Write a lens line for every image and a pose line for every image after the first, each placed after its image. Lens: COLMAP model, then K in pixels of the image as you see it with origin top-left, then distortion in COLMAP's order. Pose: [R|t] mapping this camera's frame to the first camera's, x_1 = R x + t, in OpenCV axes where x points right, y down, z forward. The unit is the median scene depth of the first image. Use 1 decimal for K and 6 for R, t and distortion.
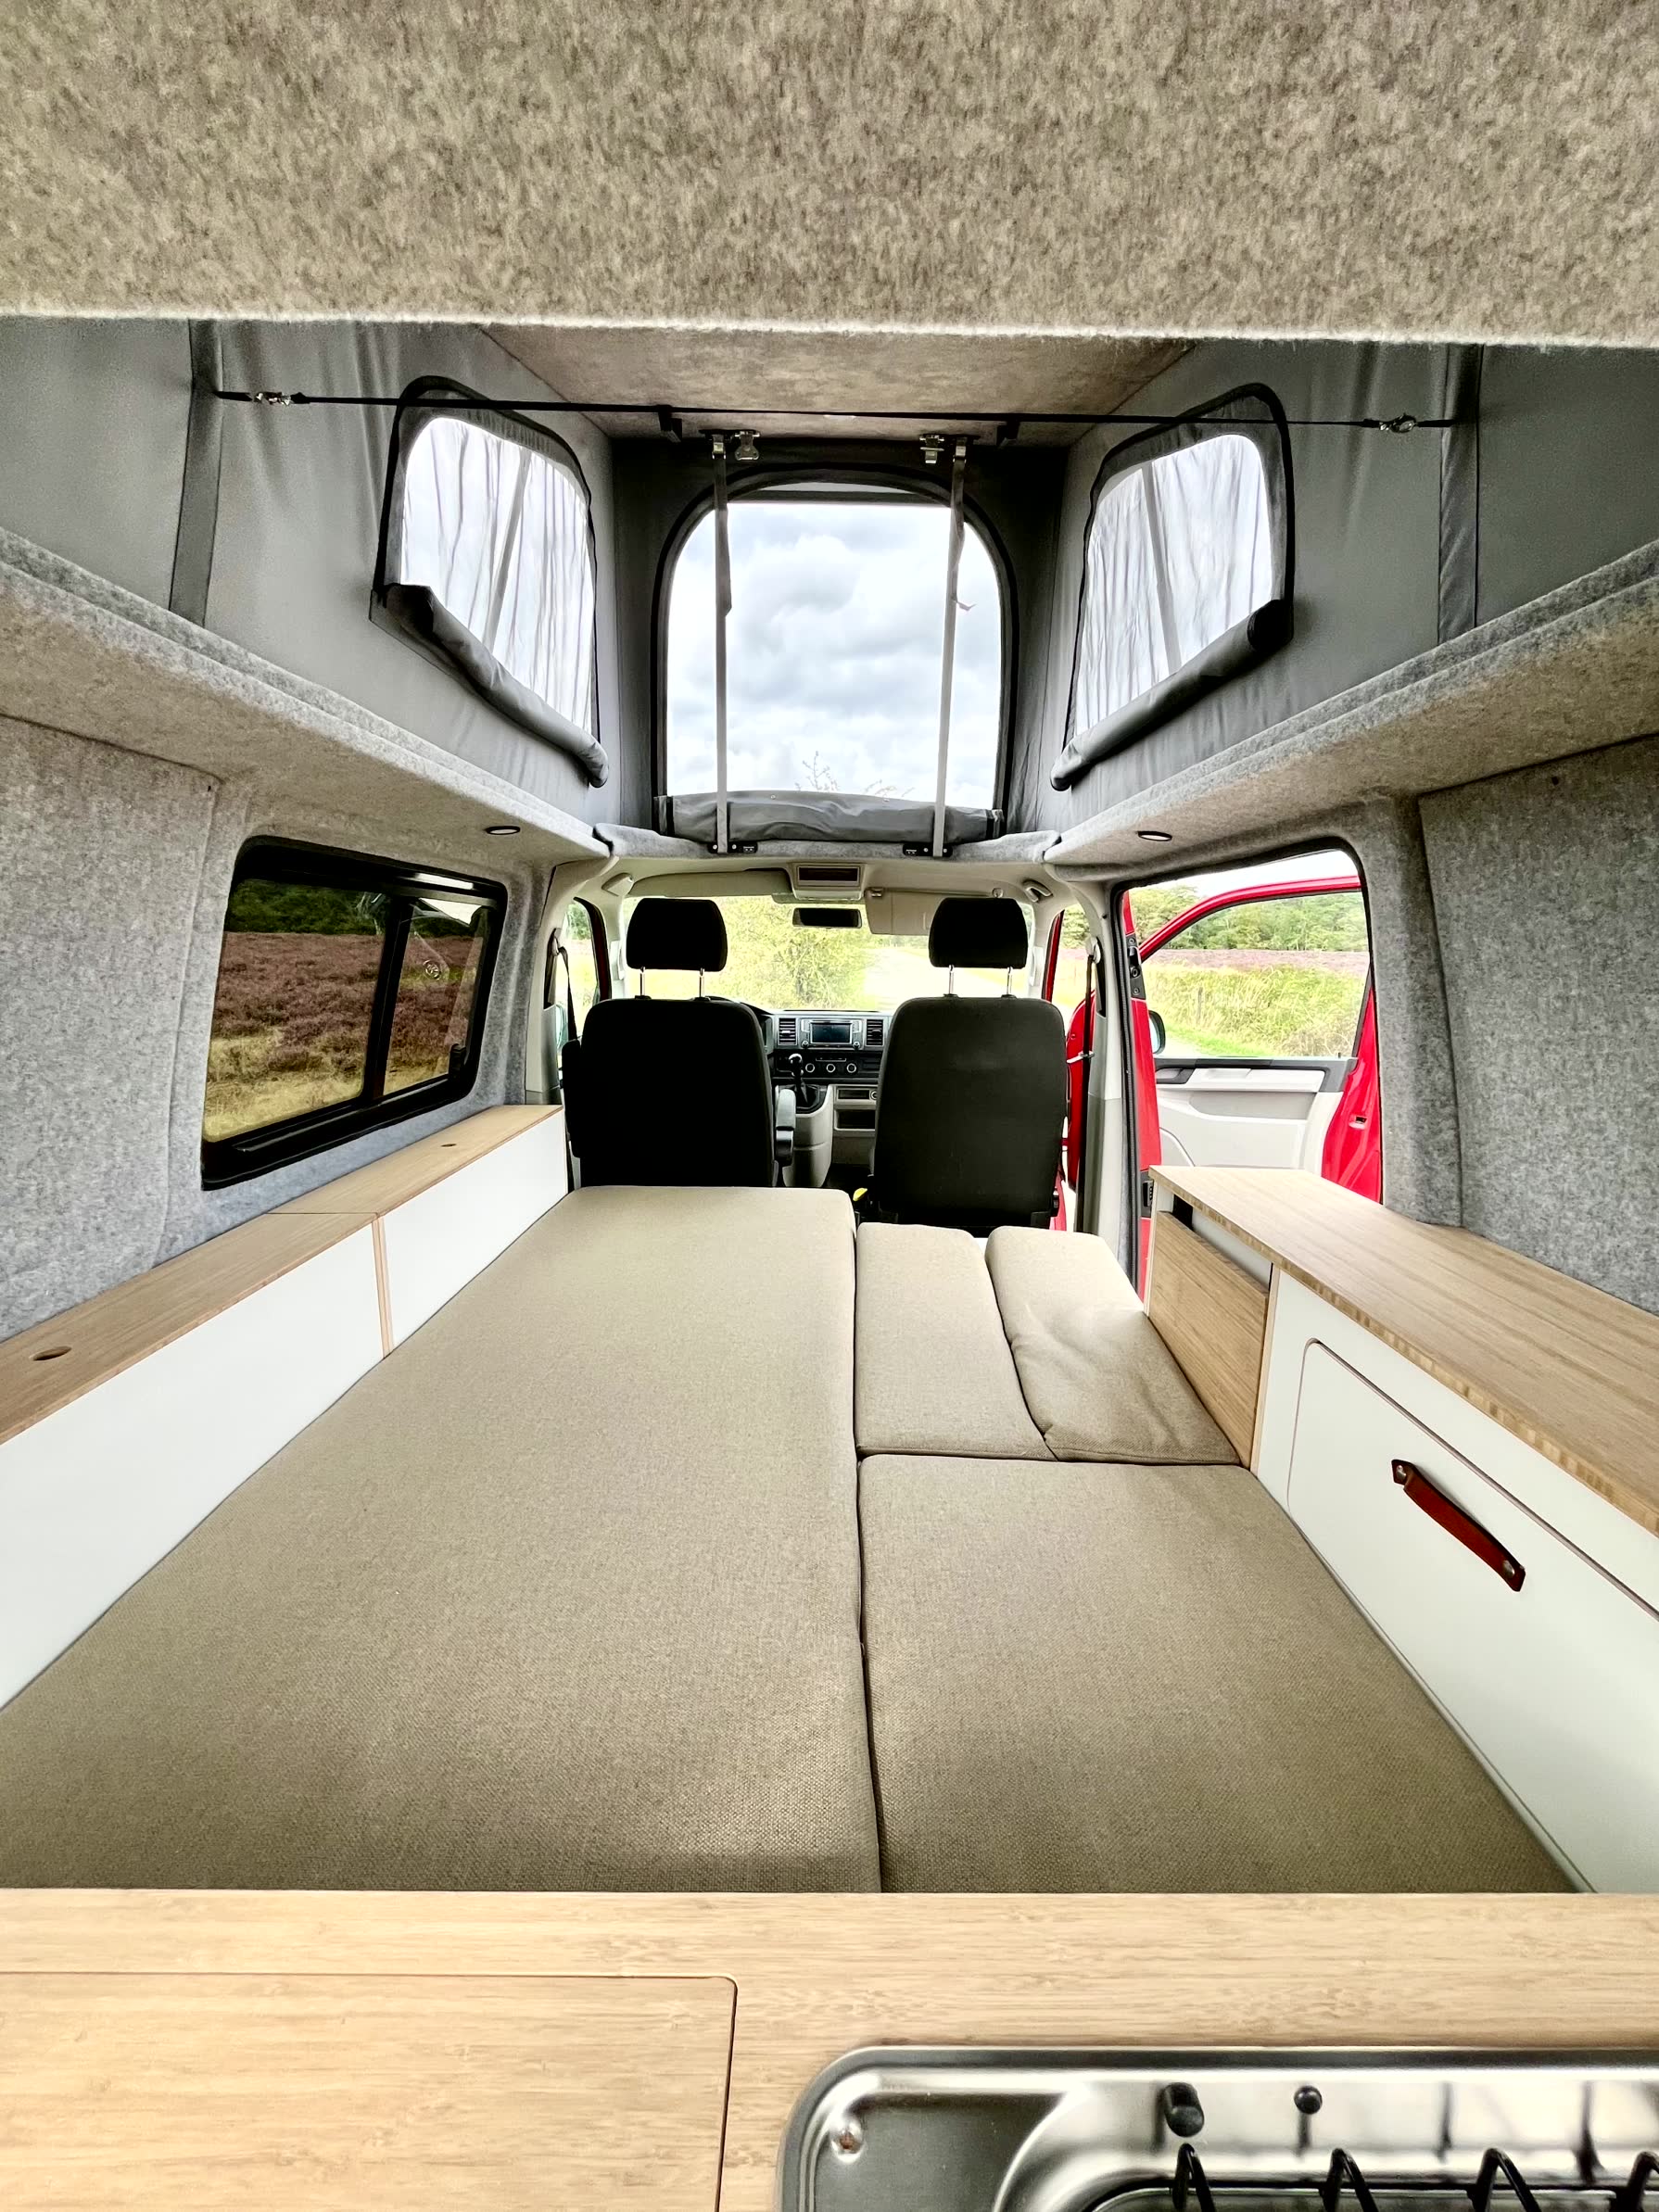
lens RADIAL K [[898.5, 0, 840.6], [0, 898.5, 1102.5], [0, 0, 1]] dist [0.000473, -0.000486]
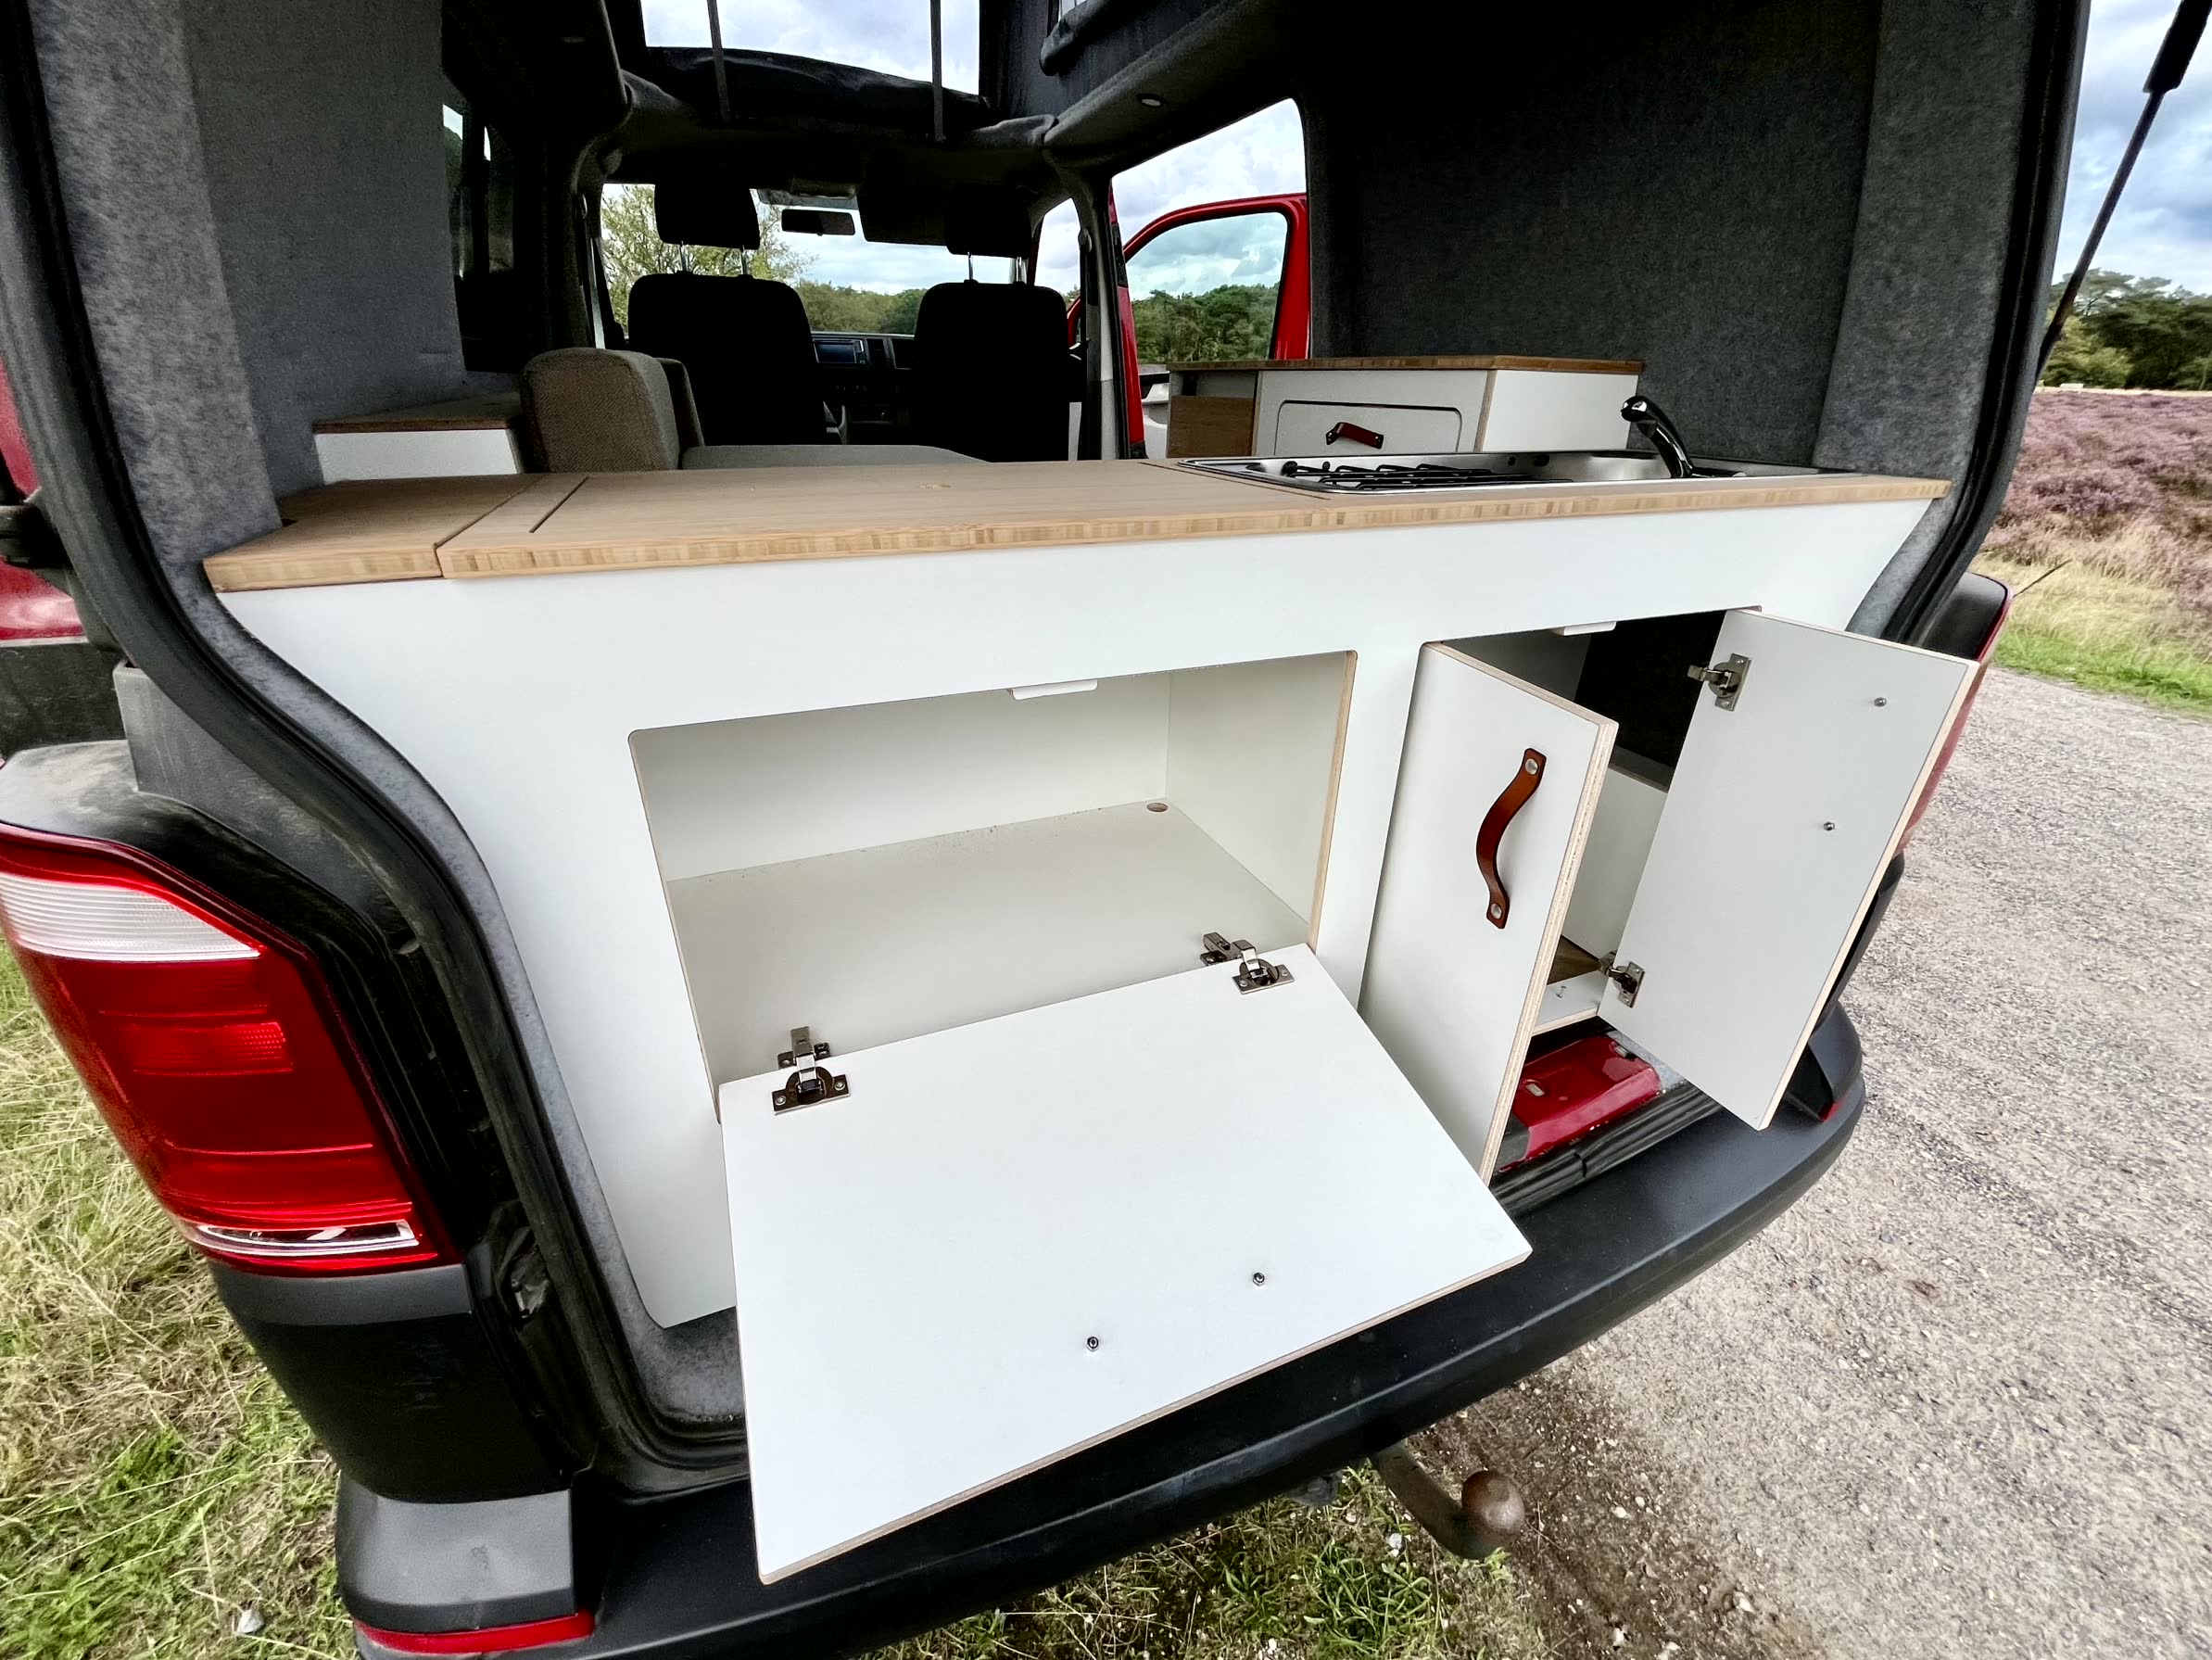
lens RADIAL K [[898.5, 0, 1096.0], [0, 898.5, 824.4], [0, 0, 1]] dist [0.000473, -0.000486]
pose [[0.932491, -0.167577, 0.319967, -0.215338], [0.064241, 0.948683, 0.309634, 0.197028], [-0.355435, -0.268176, 0.895403, -0.277635]]
